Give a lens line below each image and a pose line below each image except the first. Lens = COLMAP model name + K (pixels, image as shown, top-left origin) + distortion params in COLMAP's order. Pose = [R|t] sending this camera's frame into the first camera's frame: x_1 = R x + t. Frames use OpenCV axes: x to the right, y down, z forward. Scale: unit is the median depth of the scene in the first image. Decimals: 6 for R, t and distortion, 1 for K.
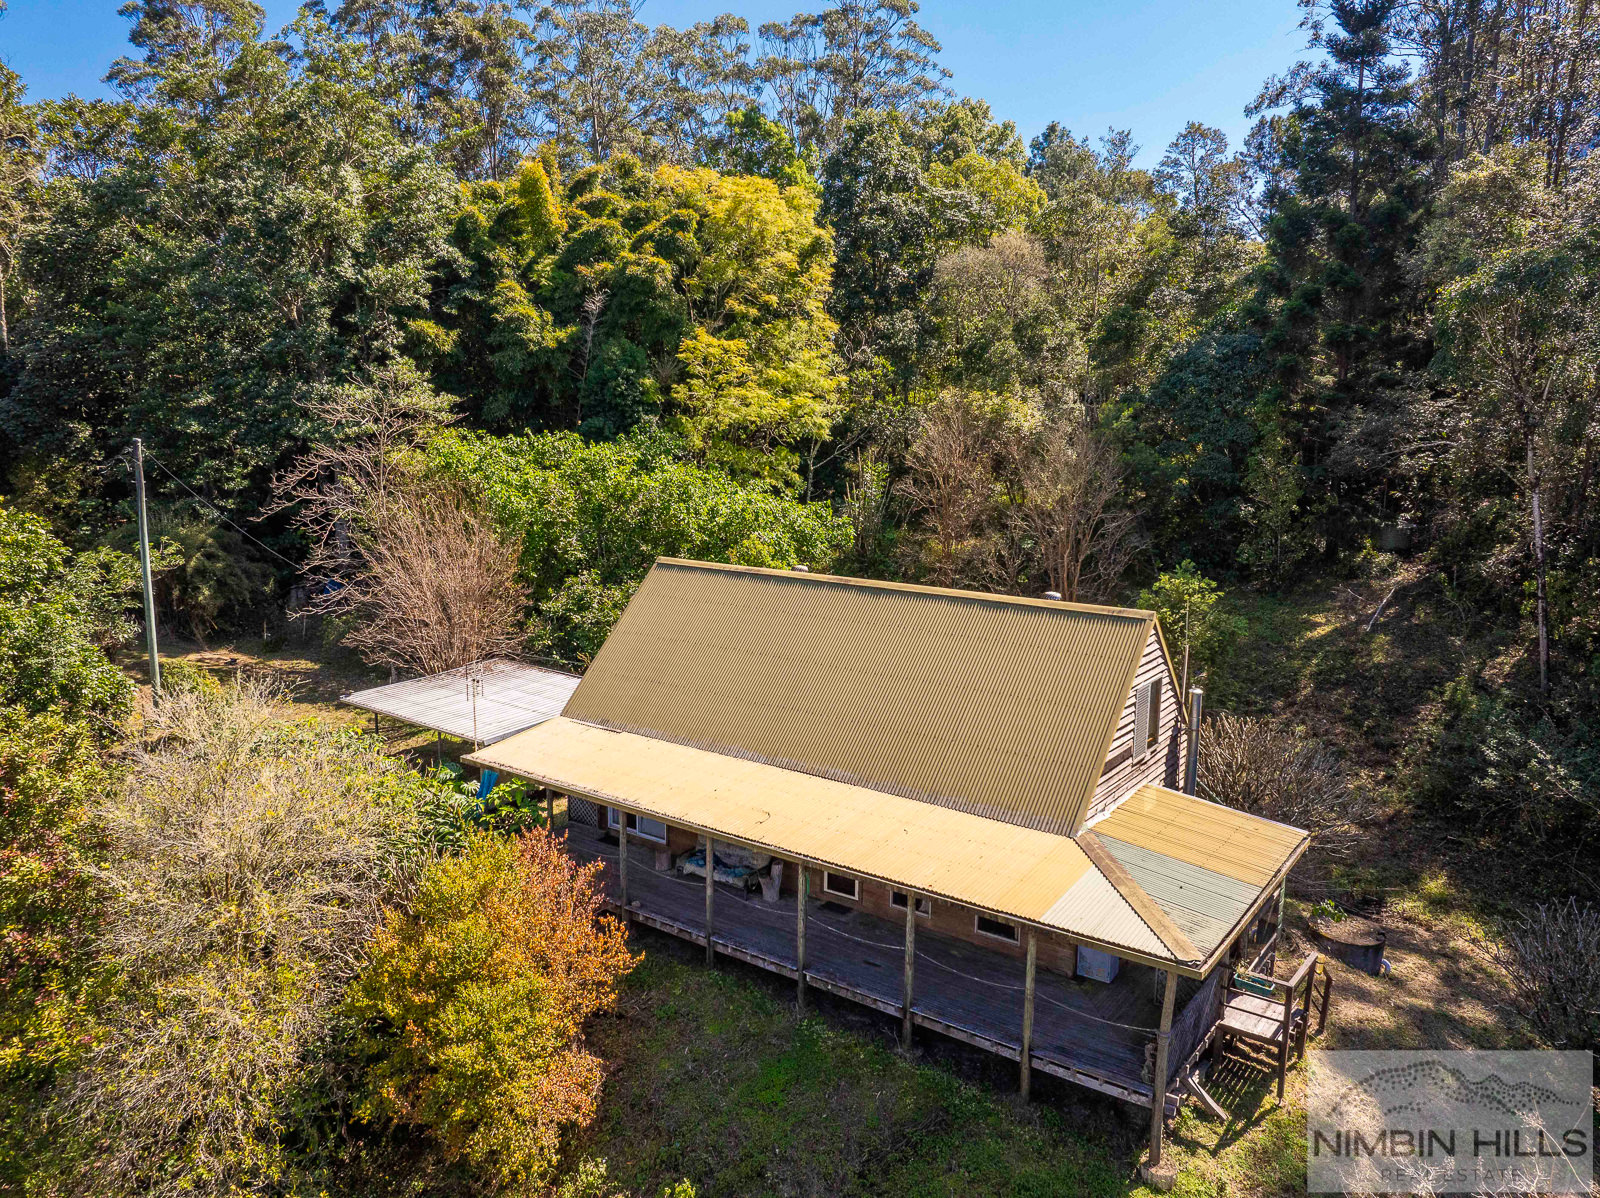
lens RADIAL K [[1114.7, 0, 801.9], [0, 1114.7, 597.6], [0, 0, 1]] dist [-0.045739, 0.009351]
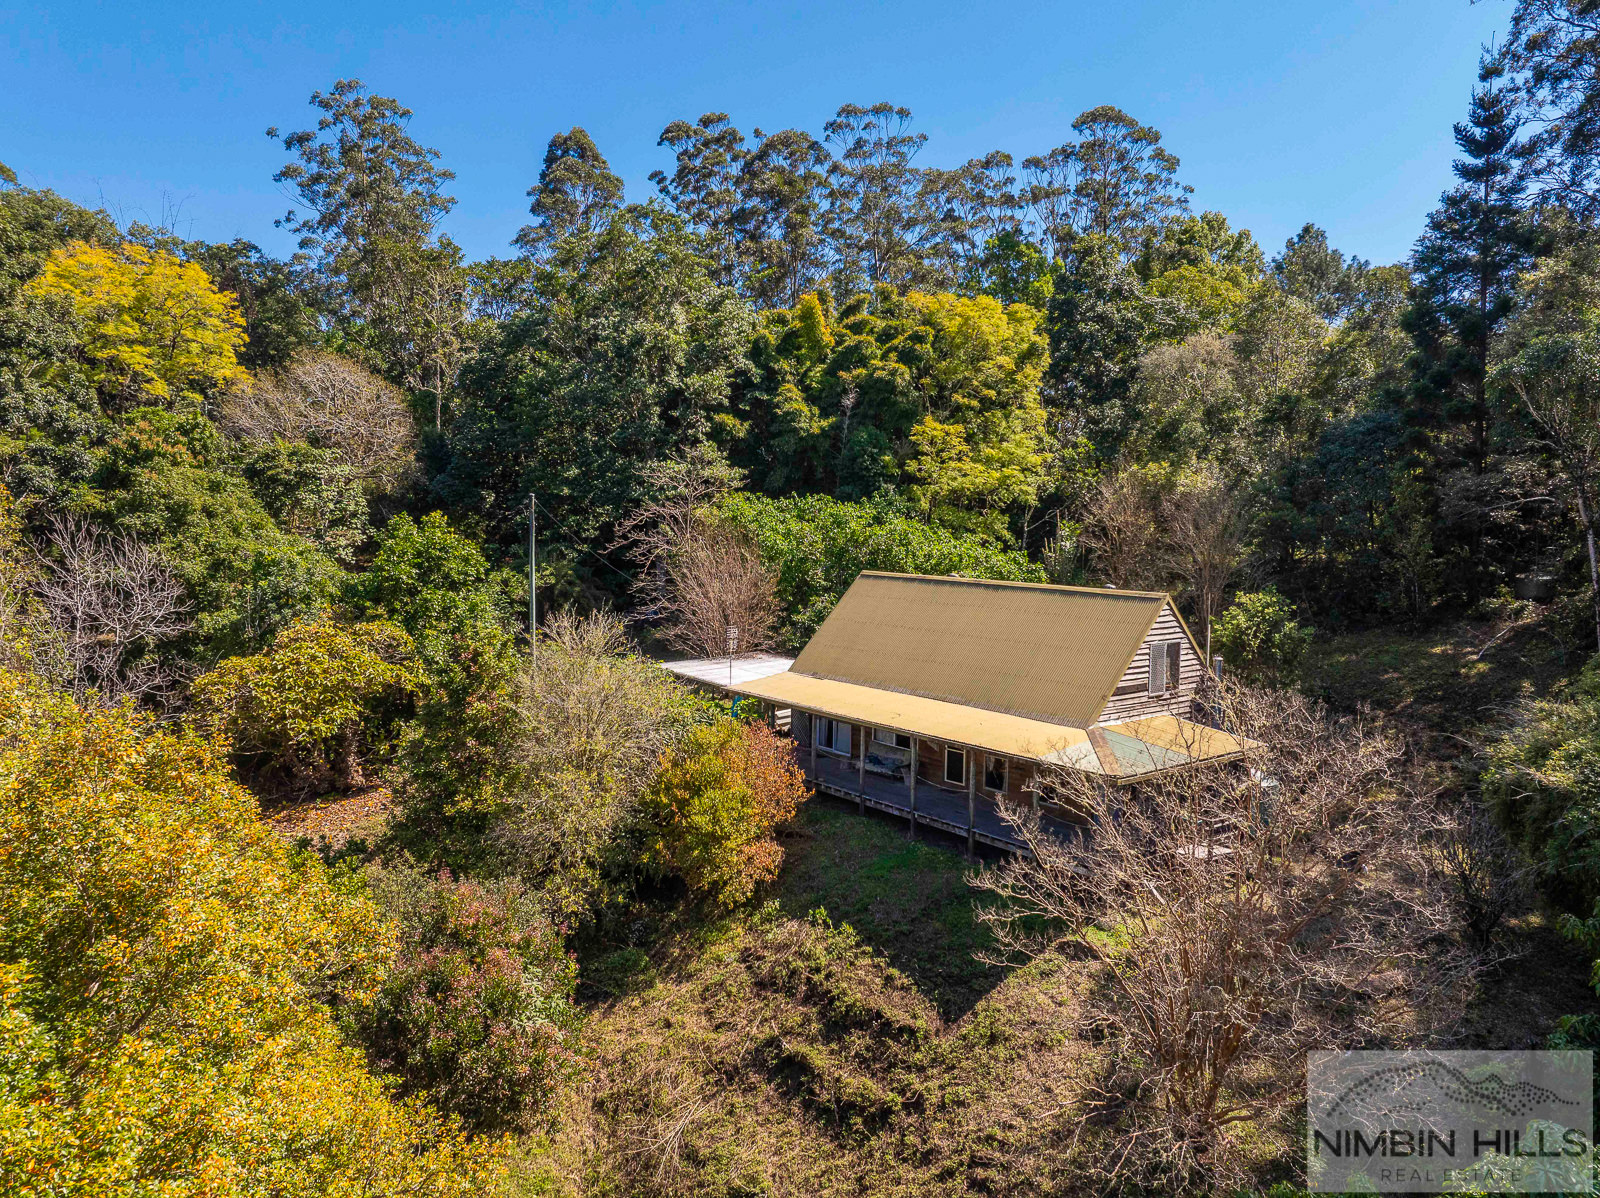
lens RADIAL K [[1114.7, 0, 803.5], [0, 1114.7, 596.2], [0, 0, 1]] dist [-0.045739, 0.009351]
pose [[0.962812, 0.020414, -0.269399, 0.125124], [-0.043559, 0.995825, -0.080217, 0.077667], [0.266637, 0.088969, 0.959682, -0.268625]]
